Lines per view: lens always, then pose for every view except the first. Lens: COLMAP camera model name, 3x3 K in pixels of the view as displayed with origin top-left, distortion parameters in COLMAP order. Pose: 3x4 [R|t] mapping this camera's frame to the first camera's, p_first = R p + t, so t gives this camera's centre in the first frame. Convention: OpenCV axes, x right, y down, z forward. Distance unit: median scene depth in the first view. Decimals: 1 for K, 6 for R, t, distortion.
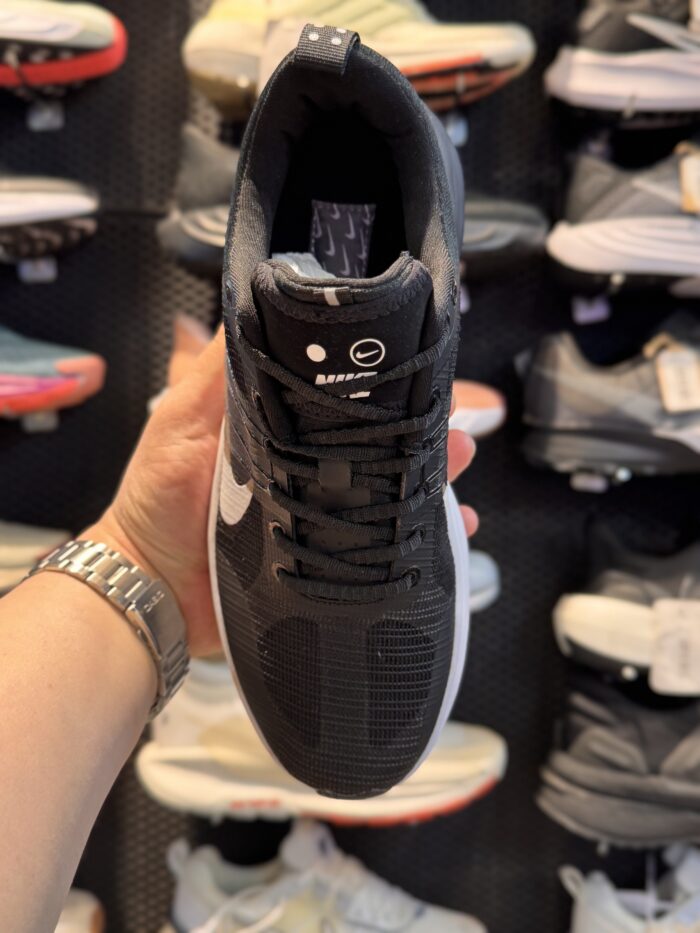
lens RADIAL K [[946.6, 0, 350.0], [0, 946.6, 466.5], [0, 0, 1]] dist [0.146794, -0.404378]
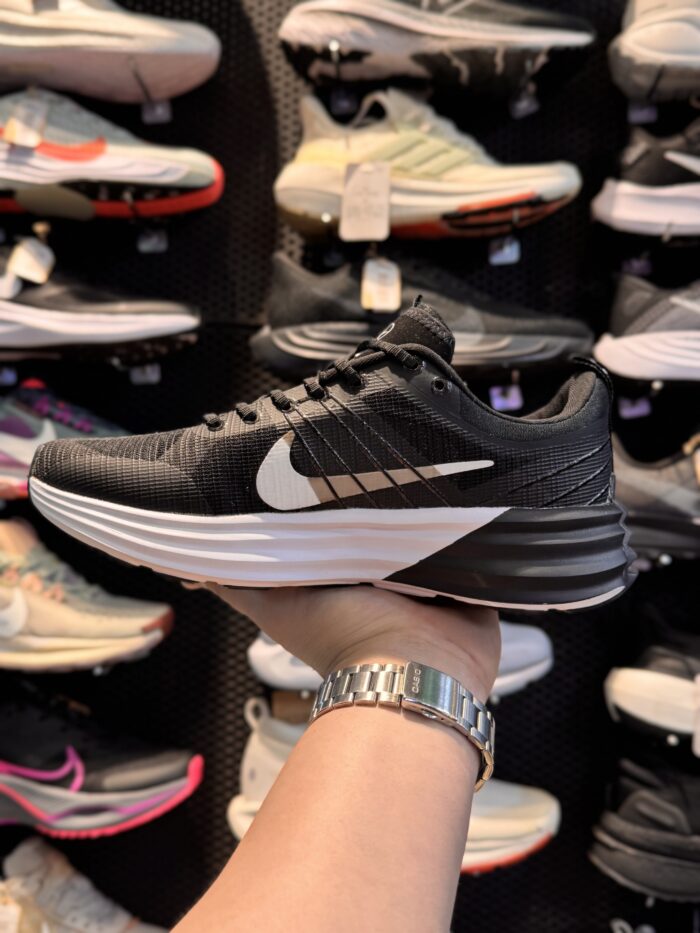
lens RADIAL K [[946.6, 0, 350.0], [0, 946.6, 466.5], [0, 0, 1]] dist [0.146794, -0.404378]
pose [[0.998655, 0.002012, -0.051817, -0.021959], [-0.004647, 0.998700, -0.050771, -0.040036], [0.051647, 0.050943, 0.997365, -0.130197]]
